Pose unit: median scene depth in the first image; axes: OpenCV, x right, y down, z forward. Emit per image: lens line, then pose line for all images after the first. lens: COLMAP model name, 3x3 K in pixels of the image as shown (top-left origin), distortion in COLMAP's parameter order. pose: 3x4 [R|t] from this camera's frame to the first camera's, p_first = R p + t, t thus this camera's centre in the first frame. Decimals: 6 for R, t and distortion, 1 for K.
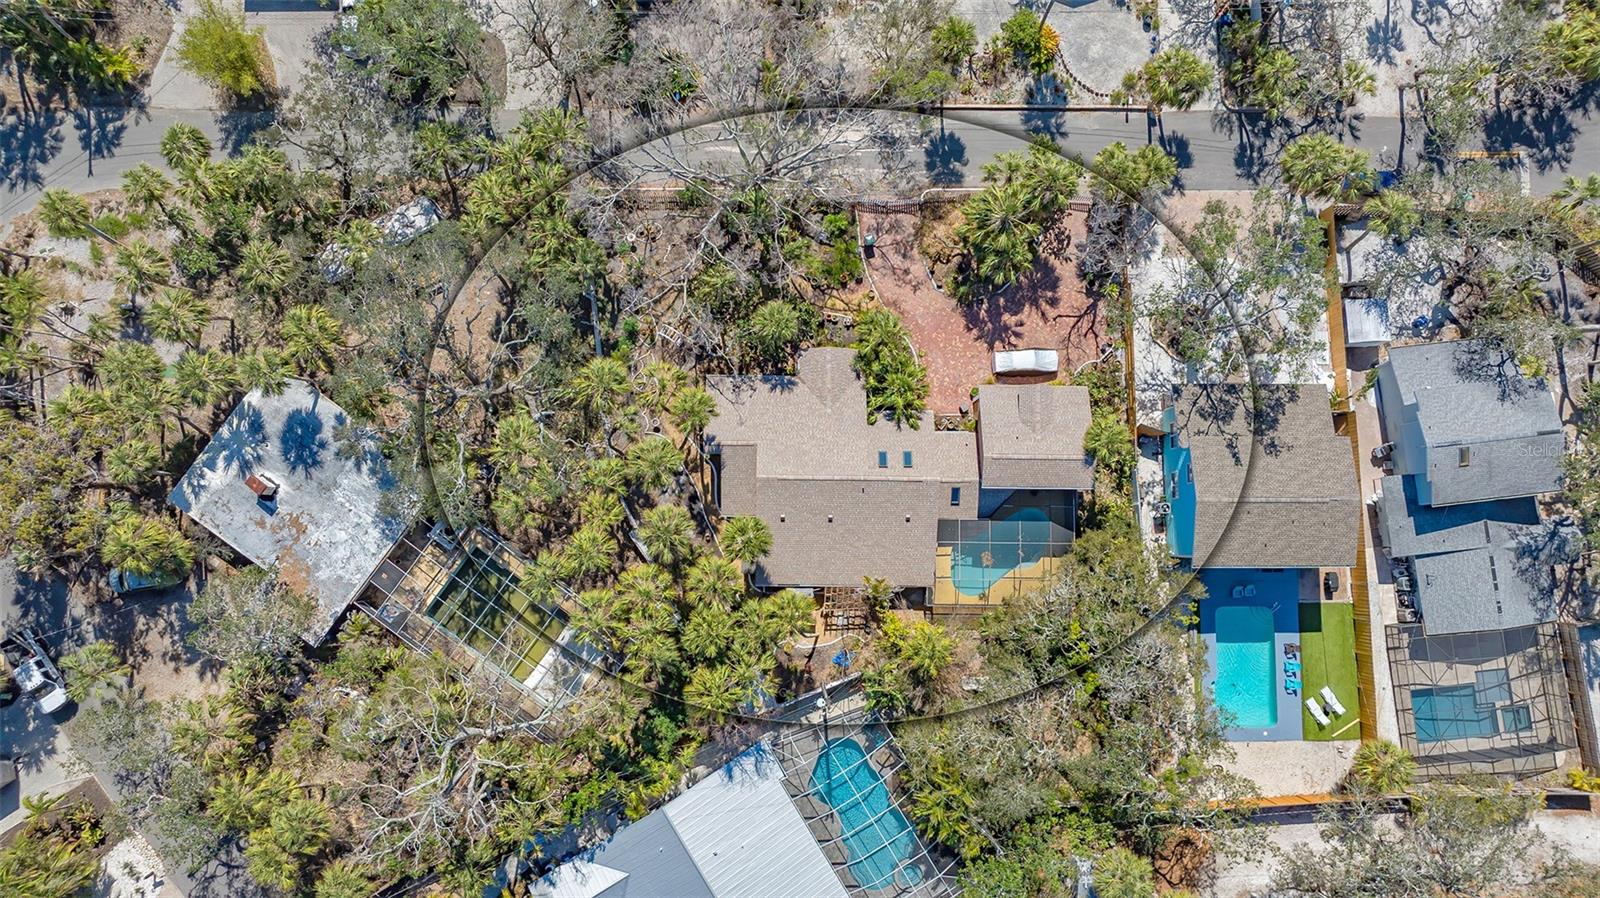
lens RADIAL K [[1107.5, 0, 800.0], [0, 1107.5, 449.0], [0, 0, 1]] dist [-0.061657, 0.053257]
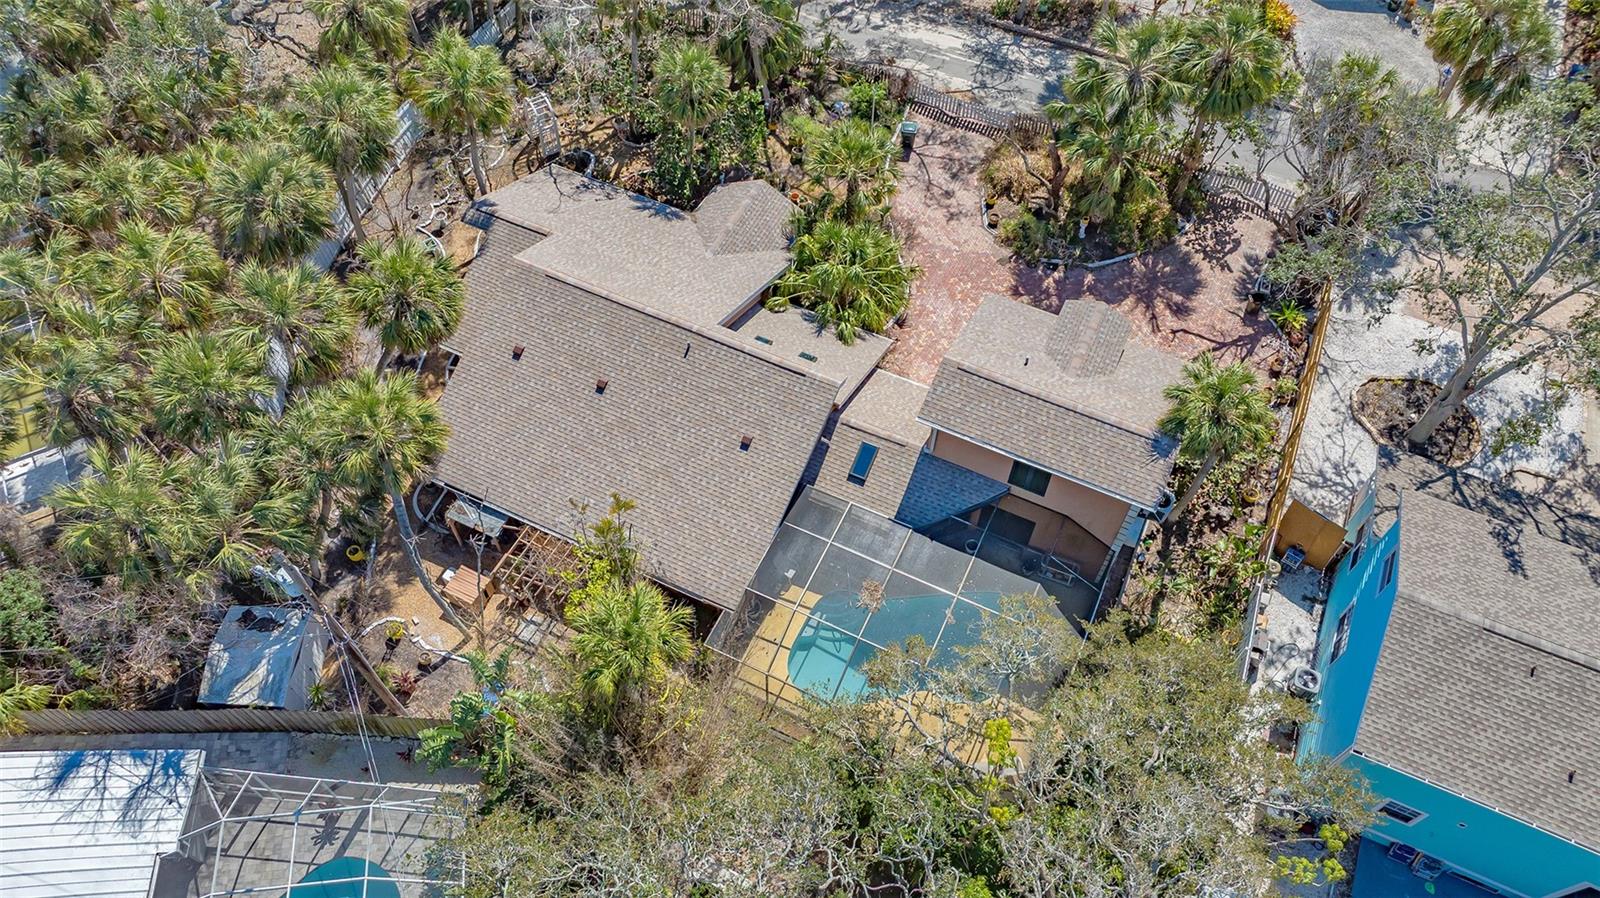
lens RADIAL K [[1107.5, 0, 800.0], [0, 1107.5, 449.0], [0, 0, 1]] dist [-0.061657, 0.053257]
pose [[0.908539, 0.348645, -0.230225, 0.208325], [-0.415985, 0.806163, -0.420782, 0.230685], [0.038895, 0.478067, 0.877462, 0.548197]]
